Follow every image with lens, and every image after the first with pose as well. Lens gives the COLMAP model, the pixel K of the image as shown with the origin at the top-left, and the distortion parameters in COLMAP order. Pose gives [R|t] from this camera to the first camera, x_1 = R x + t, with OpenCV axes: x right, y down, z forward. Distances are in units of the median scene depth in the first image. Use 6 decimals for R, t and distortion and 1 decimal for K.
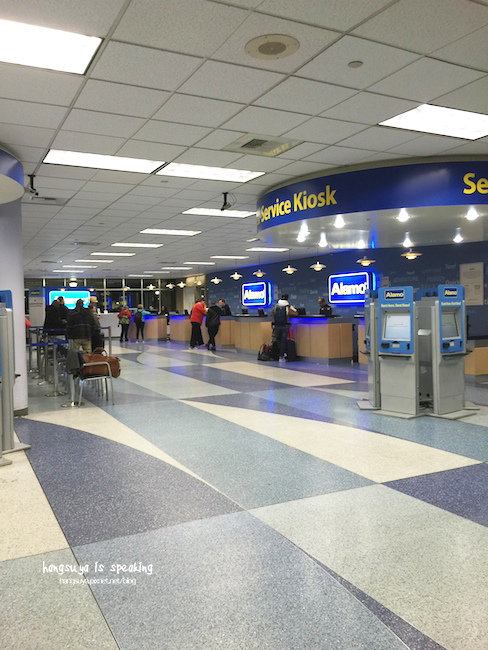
lens RADIAL K [[556.9, 0, 244.0], [0, 556.9, 325.0], [0, 0, 1]] dist [-0.000082, -0.000542]
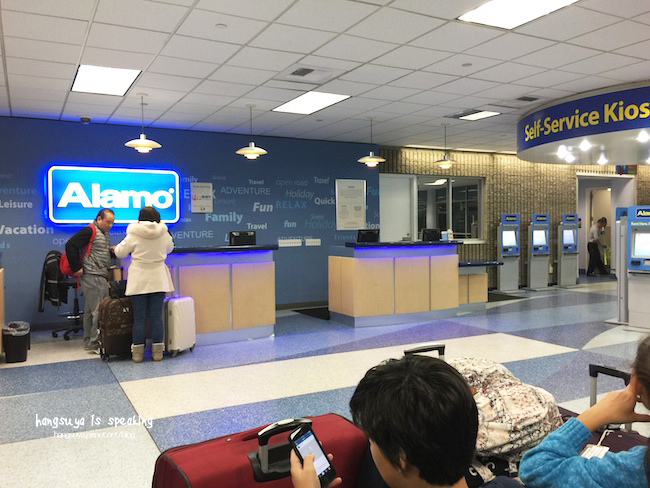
lens RADIAL K [[556.9, 0, 325.0], [0, 556.9, 244.0], [0, 0, 1]] dist [-0.000082, -0.000542]
pose [[-0.025743, -0.011011, 0.999608, -0.407717], [0.040520, 0.999106, 0.012049, -0.020880], [-0.998847, 0.040814, -0.025274, 0.939587]]
